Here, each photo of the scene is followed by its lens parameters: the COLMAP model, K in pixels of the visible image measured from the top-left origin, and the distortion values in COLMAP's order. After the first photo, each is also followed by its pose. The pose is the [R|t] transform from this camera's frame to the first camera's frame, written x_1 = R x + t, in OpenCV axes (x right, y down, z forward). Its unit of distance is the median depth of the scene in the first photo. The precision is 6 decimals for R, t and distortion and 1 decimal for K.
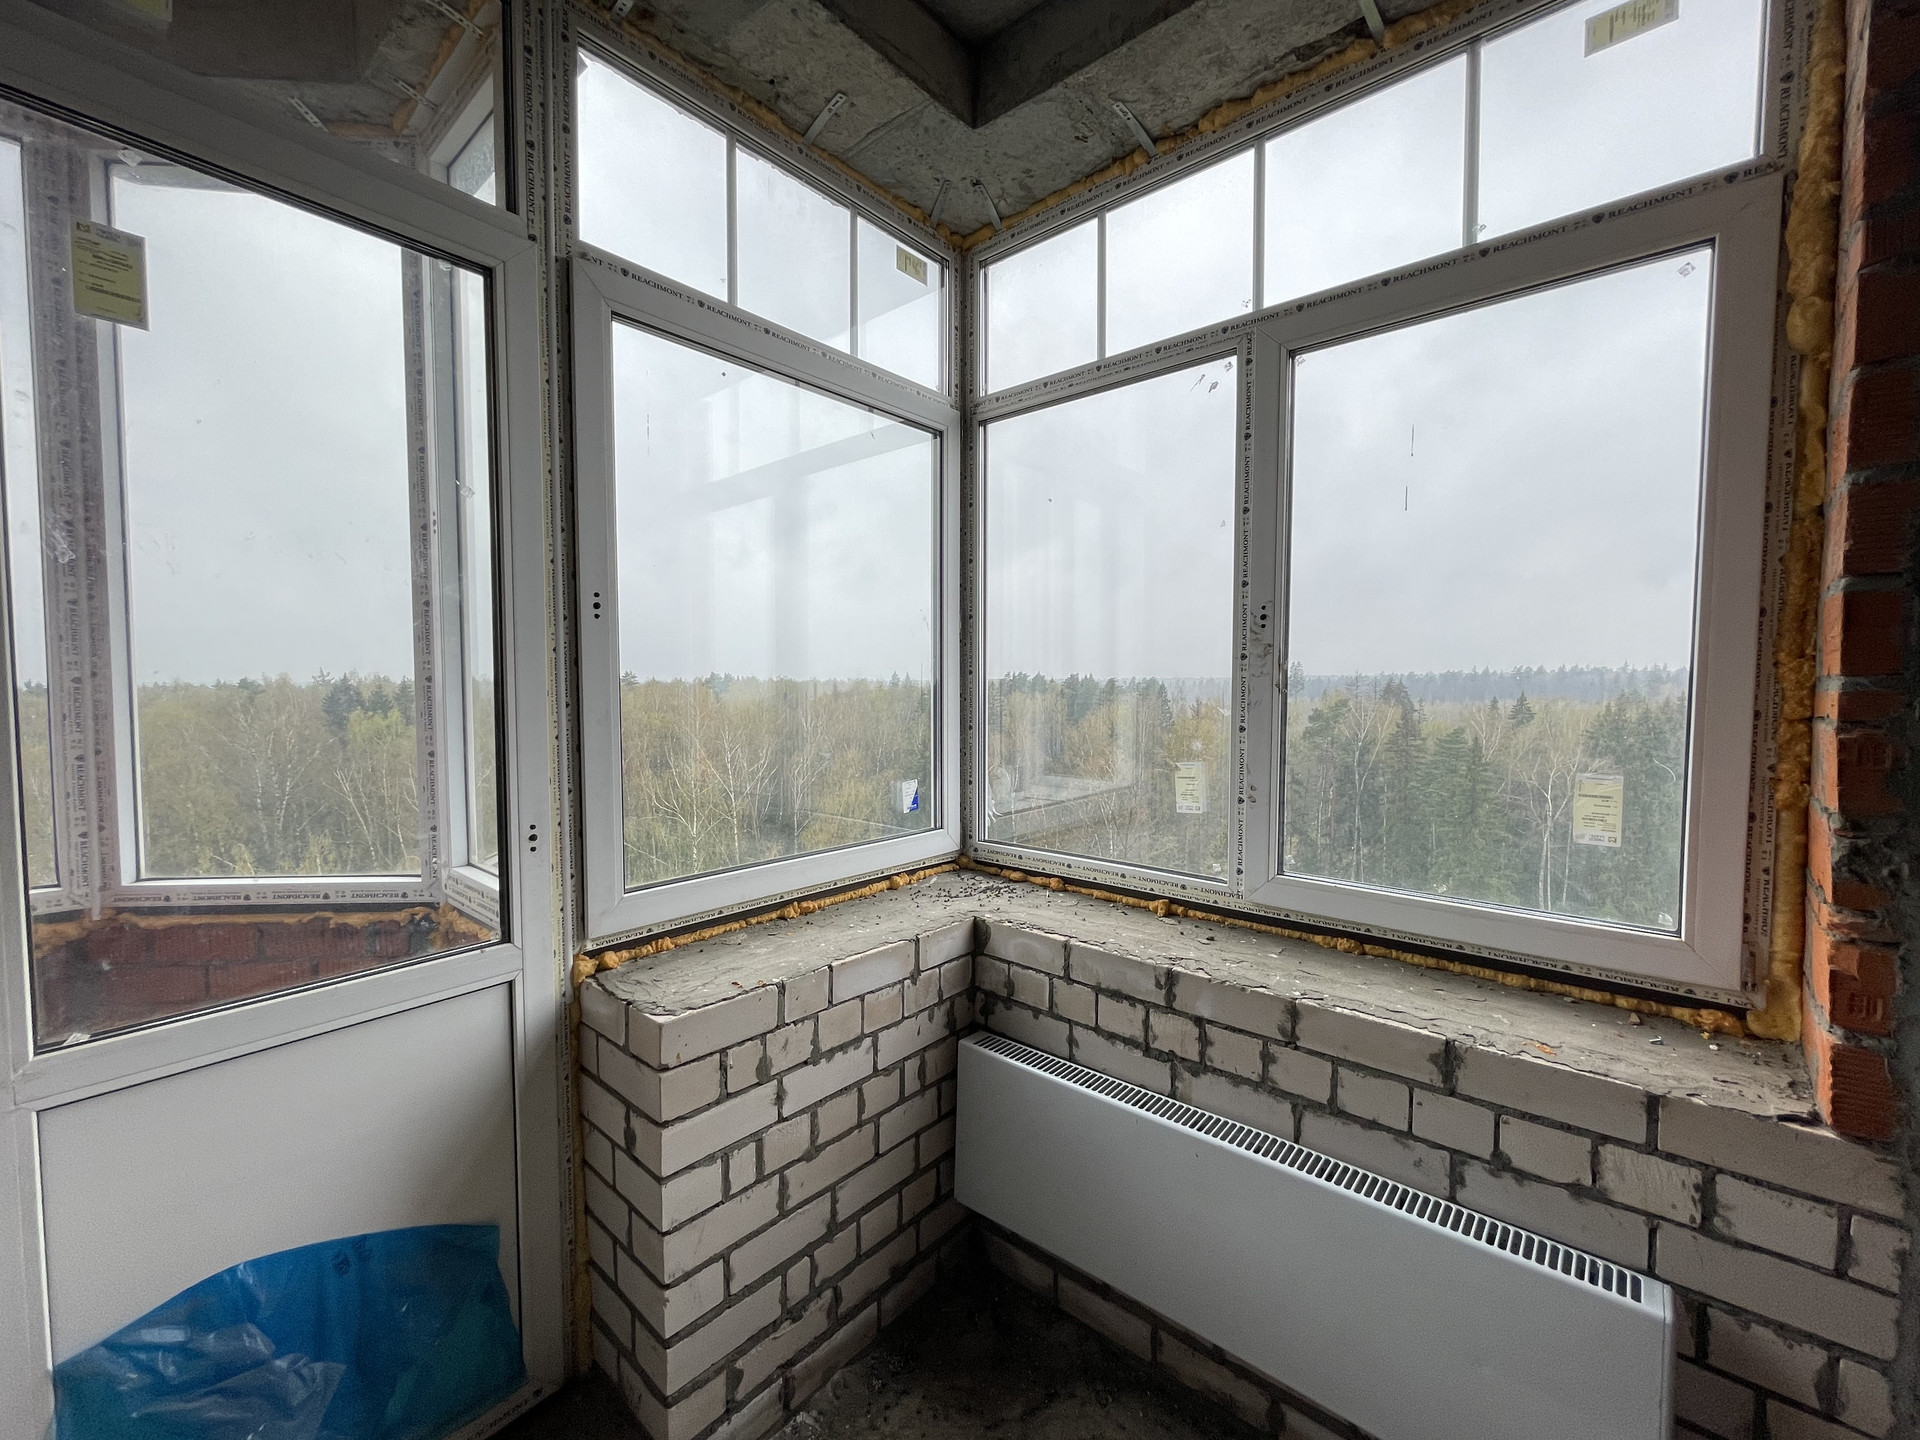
lens RADIAL K [[778.4, 0, 965.4], [0, 778.4, 718.5], [0, 0, 1]] dist [-0.001799, 0.000074]
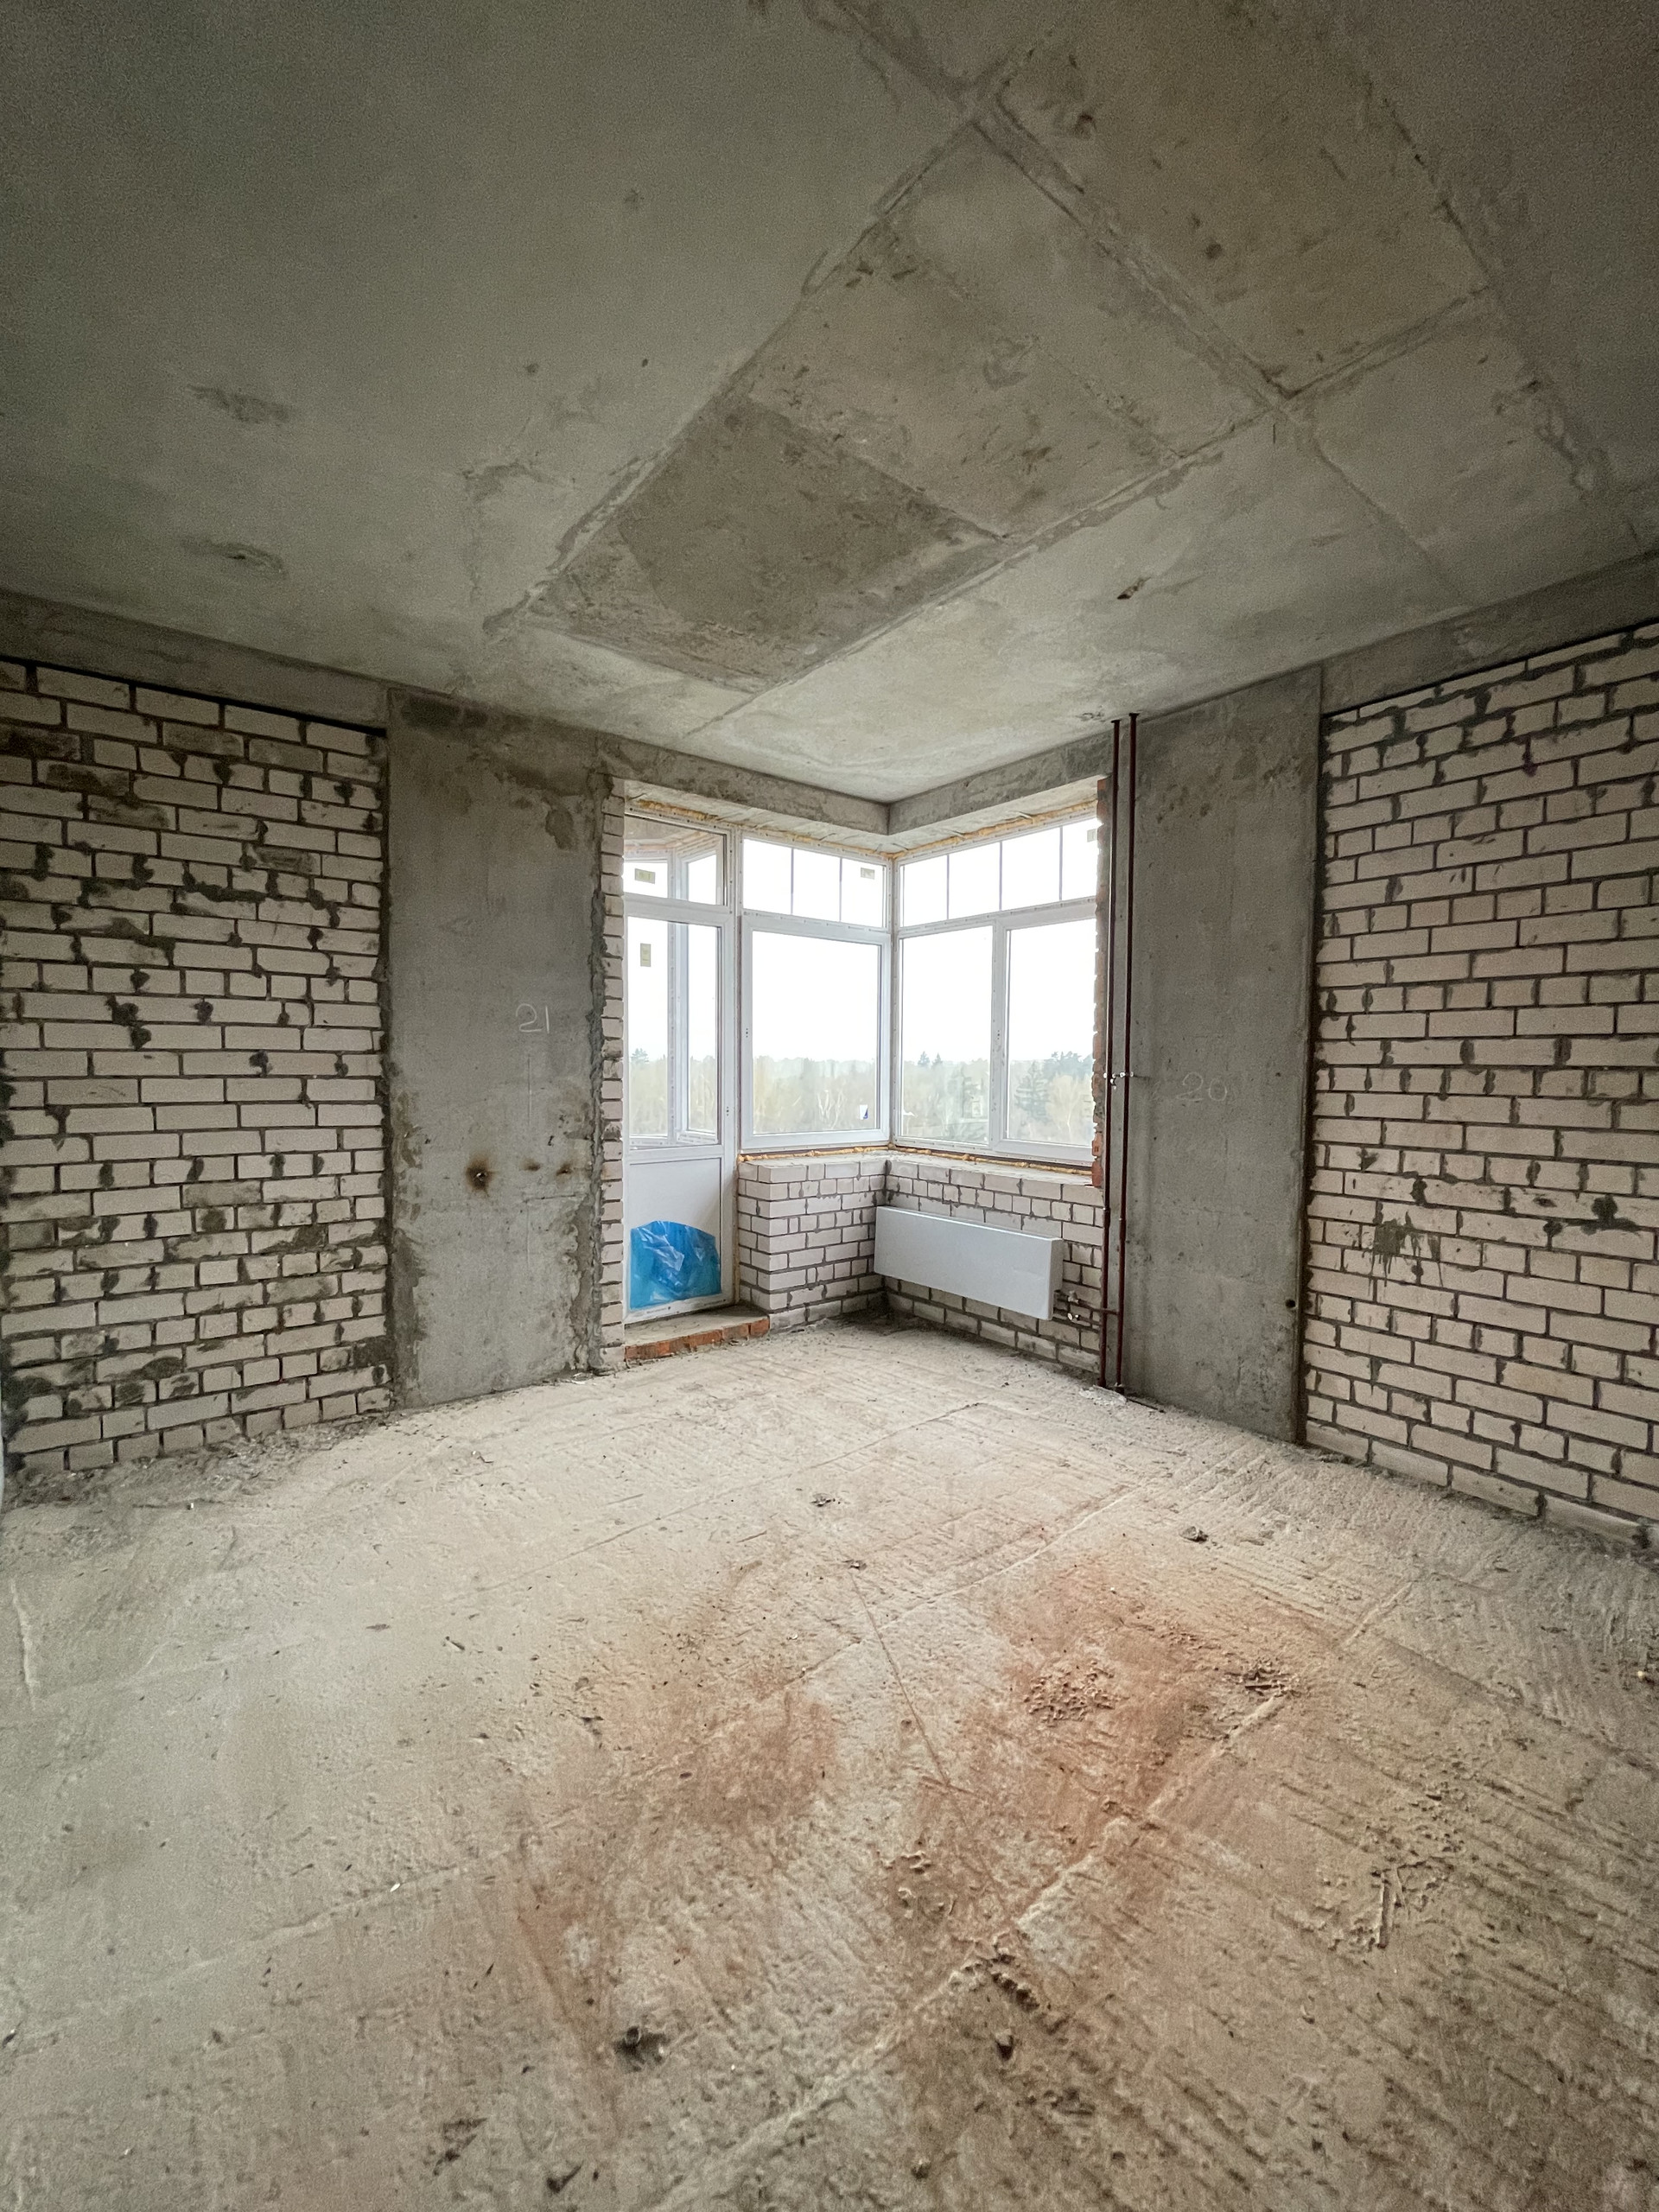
lens RADIAL K [[896.8, 0, 838.4], [0, 896.8, 1105.8], [0, 0, 1]] dist [-0.001799, 0.000074]
pose [[0.982996, 0.016916, -0.182845, 0.433736], [-0.016685, 0.999857, 0.002803, 0.101975], [0.182866, 0.000296, 0.983138, -2.032980]]
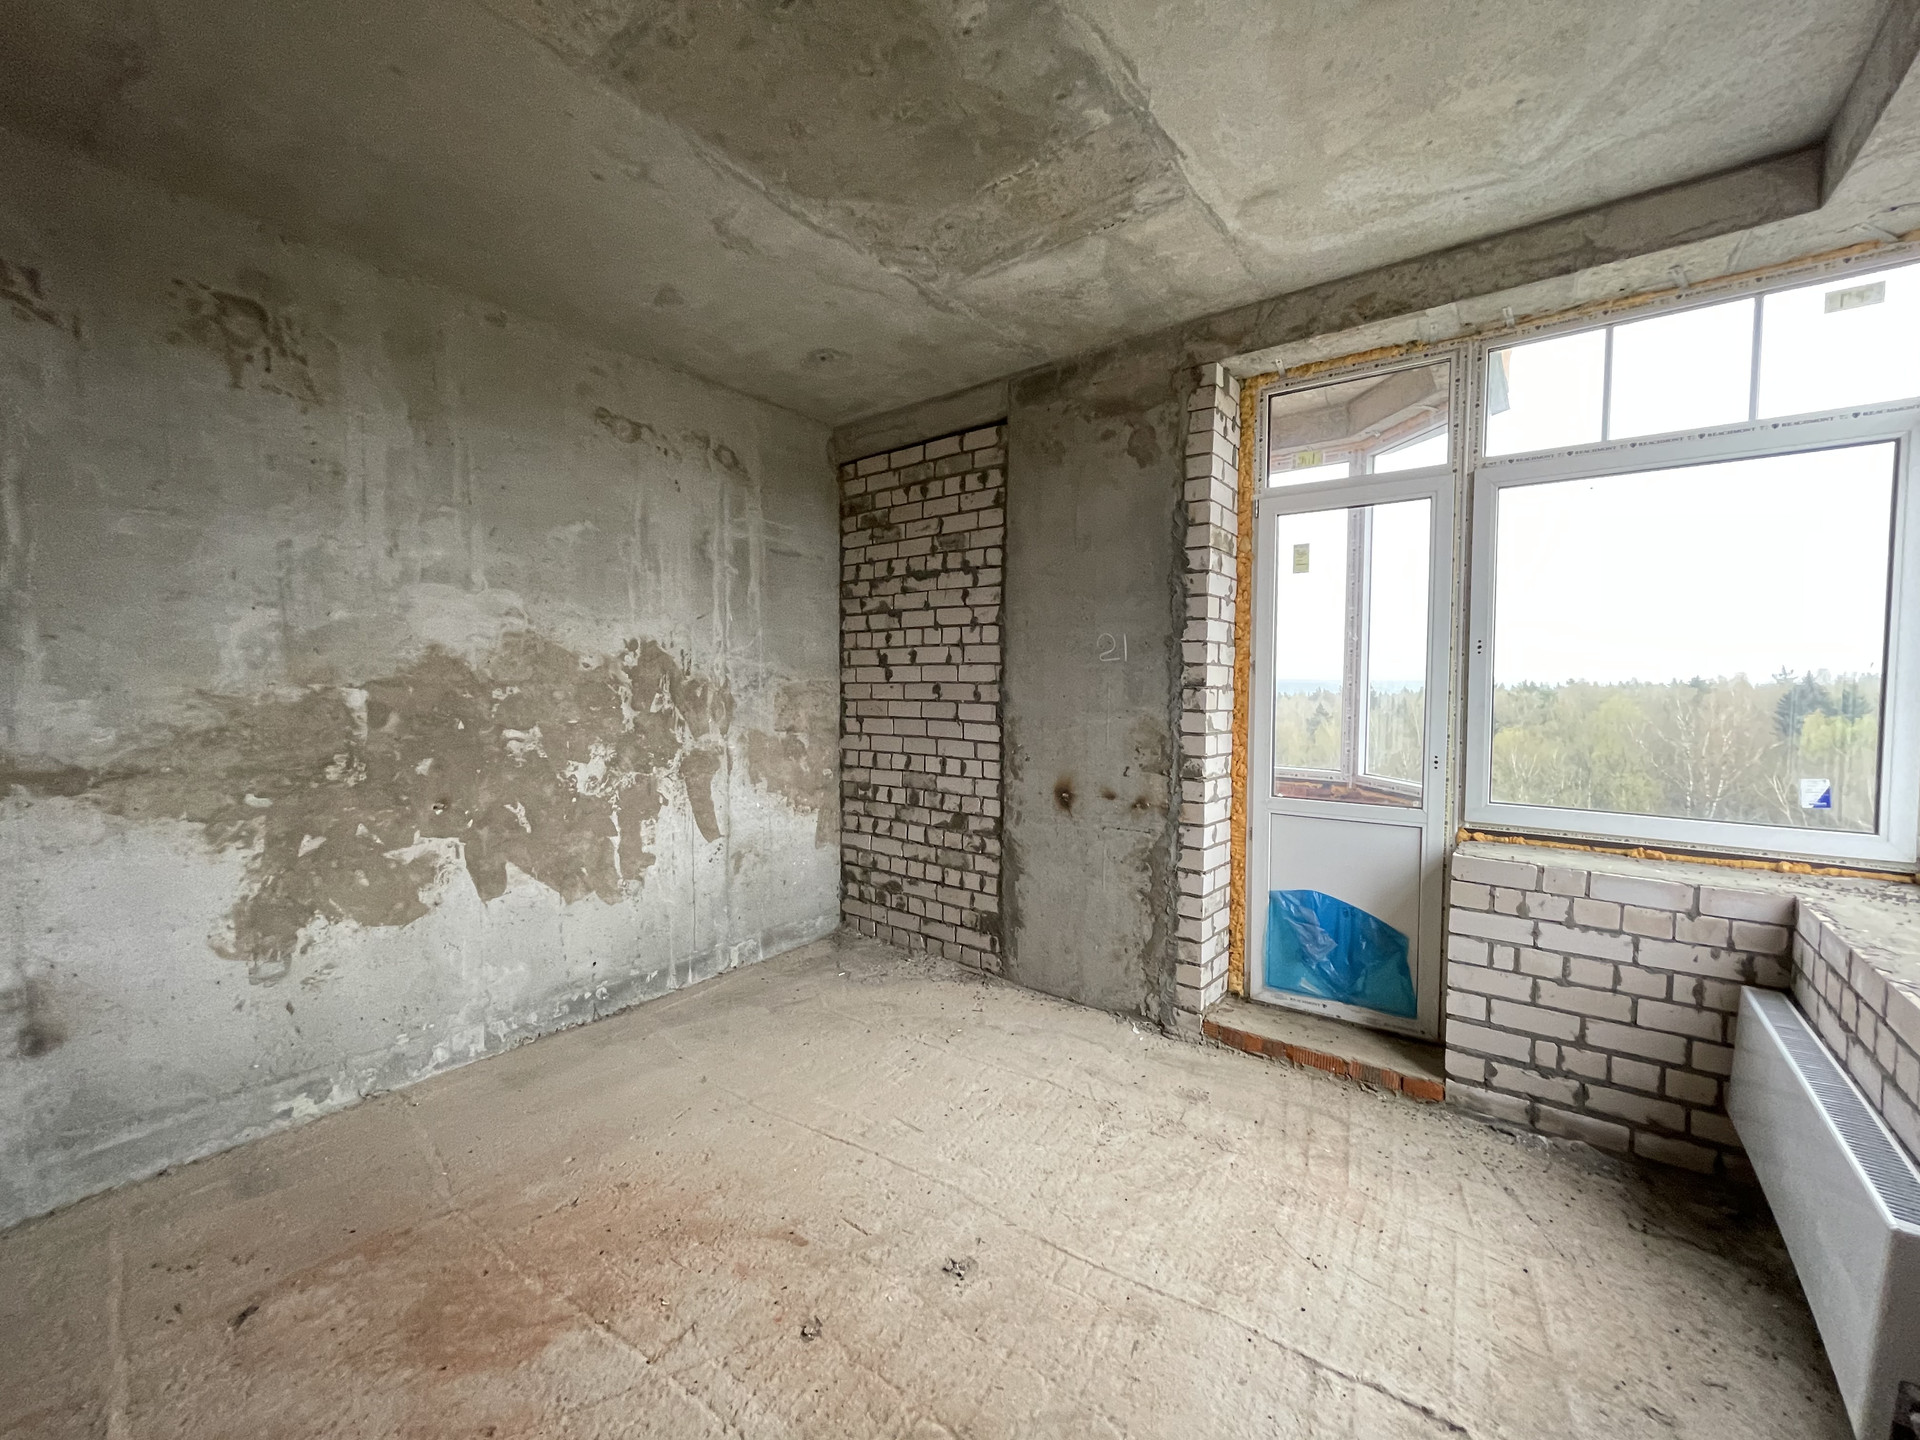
lens RADIAL K [[778.4, 0, 959.0], [0, 778.4, 718.0], [0, 0, 1]] dist [-0.001799, 0.000074]
pose [[0.056294, 0.047683, -0.997275, 1.251907], [-0.046823, 0.997886, 0.045069, 0.002235], [0.997316, 0.044158, 0.058408, -0.342469]]
